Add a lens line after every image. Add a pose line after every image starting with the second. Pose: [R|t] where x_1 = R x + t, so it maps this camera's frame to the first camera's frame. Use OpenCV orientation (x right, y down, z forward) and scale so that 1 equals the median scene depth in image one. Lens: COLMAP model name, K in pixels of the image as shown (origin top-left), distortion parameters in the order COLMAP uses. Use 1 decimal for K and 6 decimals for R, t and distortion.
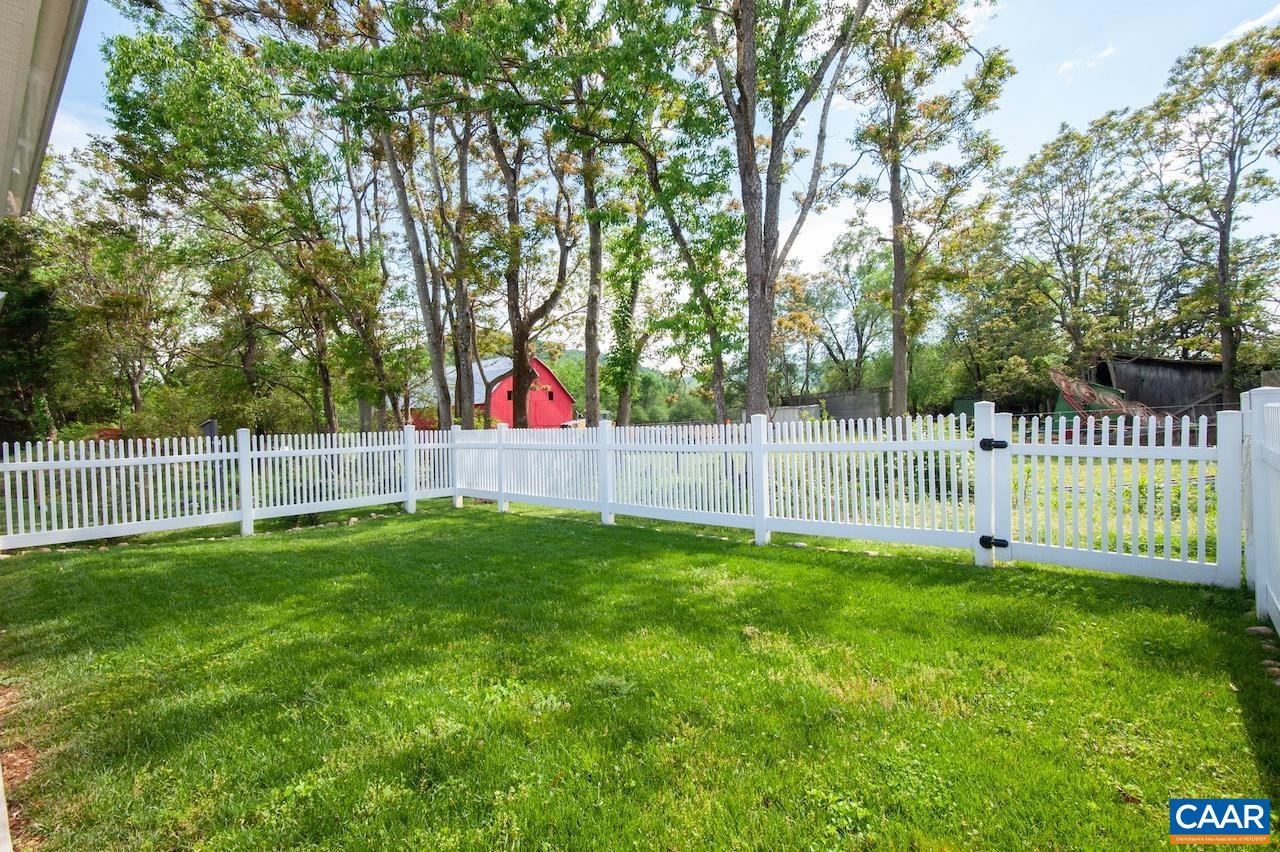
lens RADIAL K [[577.9, 0, 640.0], [0, 577.9, 426.0], [0, 0, 1]] dist [0.009078, -0.000026]
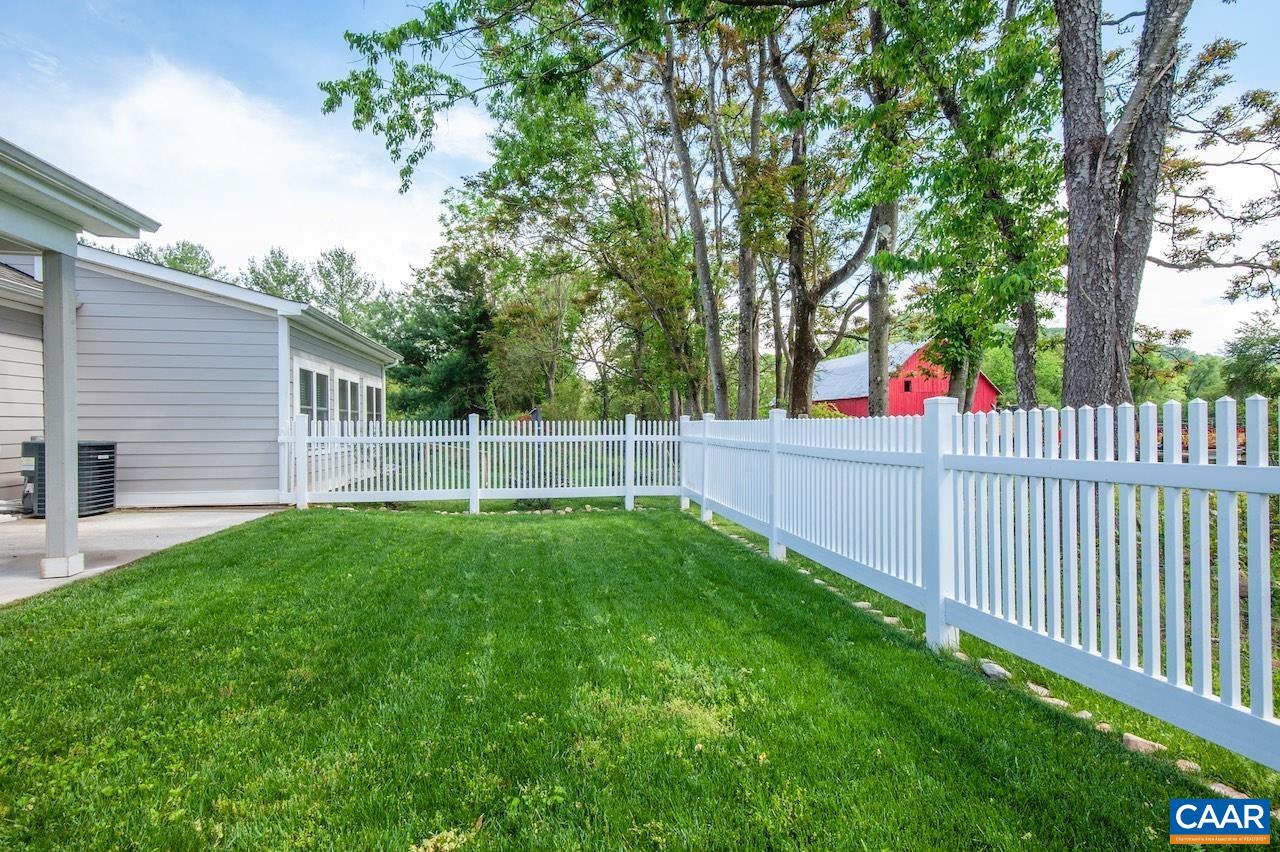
lens RADIAL K [[623.8, 0, 627.5], [0, 623.8, 423.3], [0, 0, 1]] dist [0.027025, -0.001364]
pose [[0.784479, 0.030763, -0.619392, 0.224099], [-0.024042, 0.999527, 0.019192, -0.005999], [0.619689, -0.000164, 0.784847, 0.237011]]
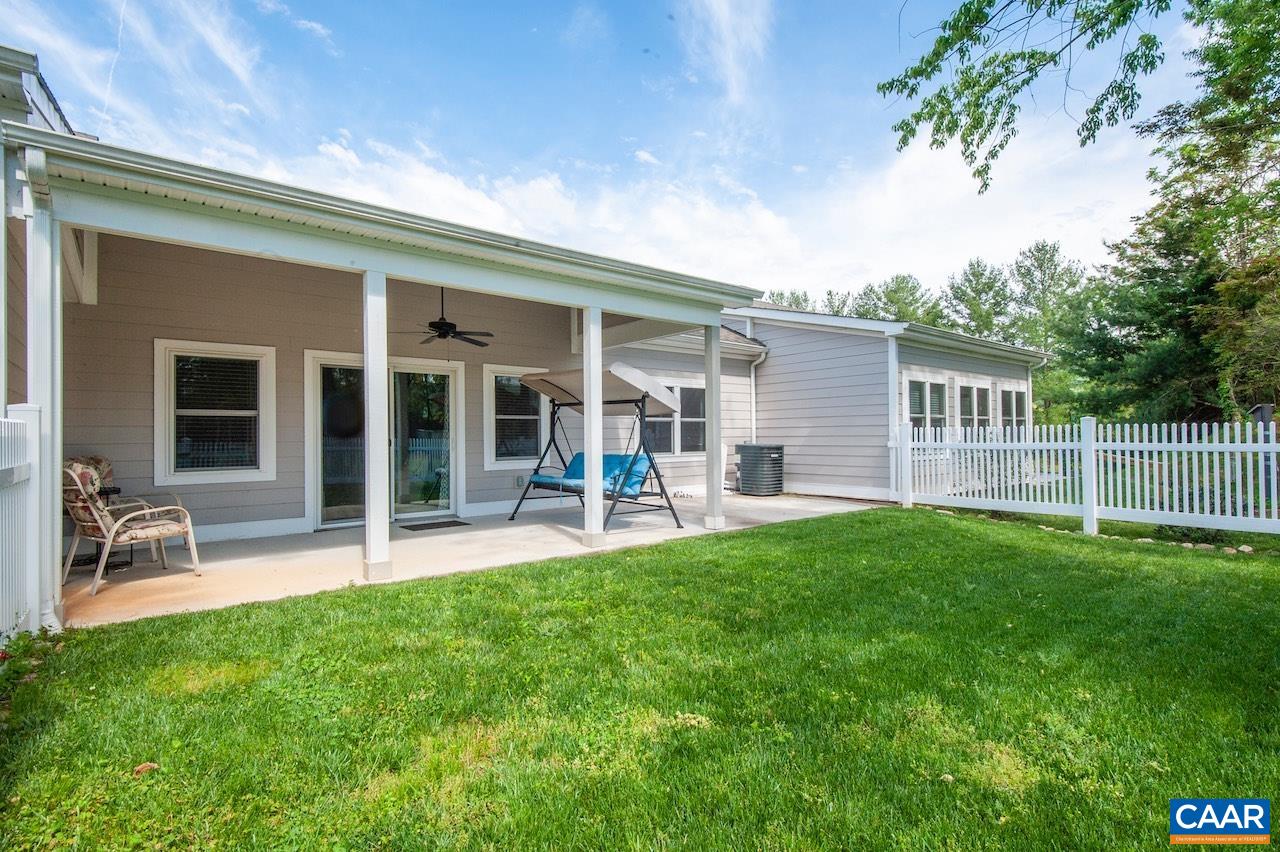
lens RADIAL K [[623.8, 0, 627.5], [0, 623.8, 423.3], [0, 0, 1]] dist [0.027025, -0.001364]
pose [[-0.176884, 0.015809, -0.984105, 0.370263], [0.018040, 0.999755, 0.012818, -0.009548], [0.984066, -0.015486, -0.177126, 0.409064]]
